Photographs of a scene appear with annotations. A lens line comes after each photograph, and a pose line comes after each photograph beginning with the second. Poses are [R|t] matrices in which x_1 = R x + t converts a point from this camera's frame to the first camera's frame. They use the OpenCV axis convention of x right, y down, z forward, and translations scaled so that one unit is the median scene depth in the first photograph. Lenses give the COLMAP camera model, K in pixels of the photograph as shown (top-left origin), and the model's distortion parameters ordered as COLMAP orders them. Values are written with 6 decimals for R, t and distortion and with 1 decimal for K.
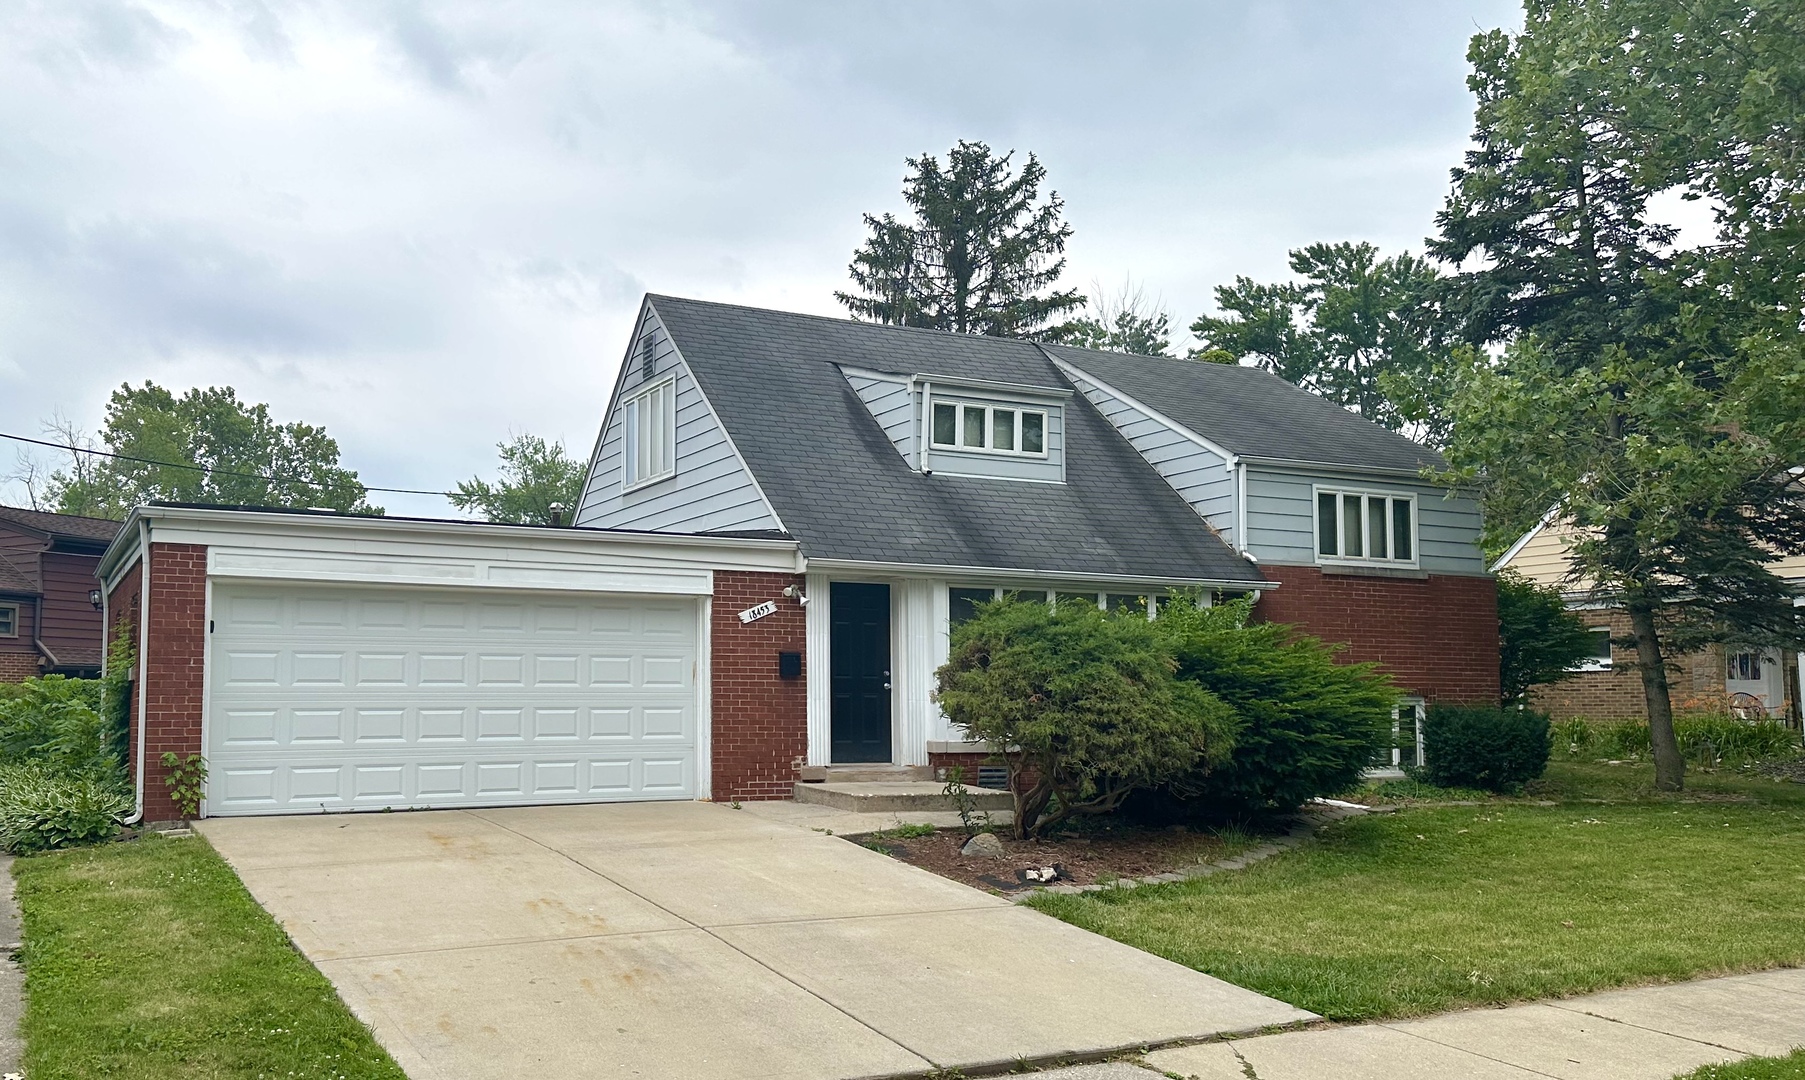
lens RADIAL K [[1333.6, 0, 696.7], [0, 1333.6, 616.4], [0, 0, 1]] dist [0.096560, -0.110080]
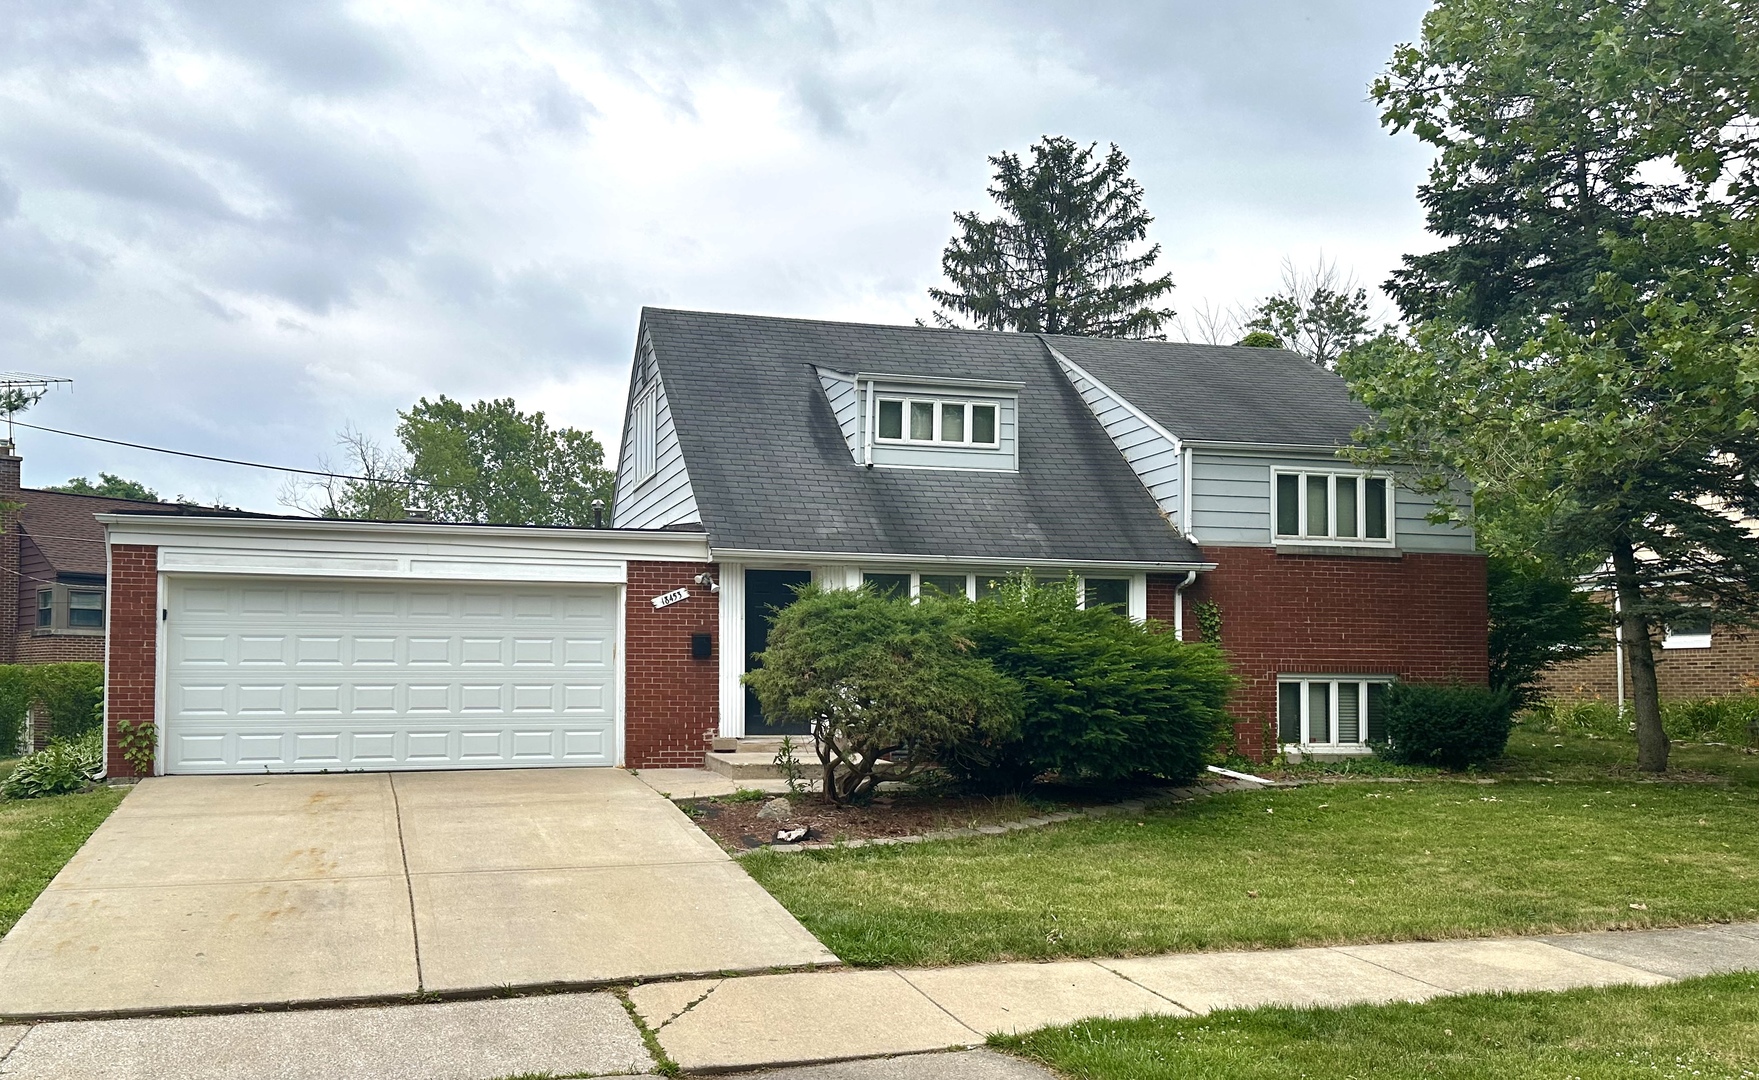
lens RADIAL K [[1250.6, 0, 756.1], [0, 1250.6, 639.6], [0, 0, 1]] dist [0.107911, -0.142246]
pose [[0.985453, -0.003804, -0.169908, 0.243127], [0.009168, 0.999484, 0.030796, -0.000121], [0.169703, -0.031906, 0.984979, -0.007610]]
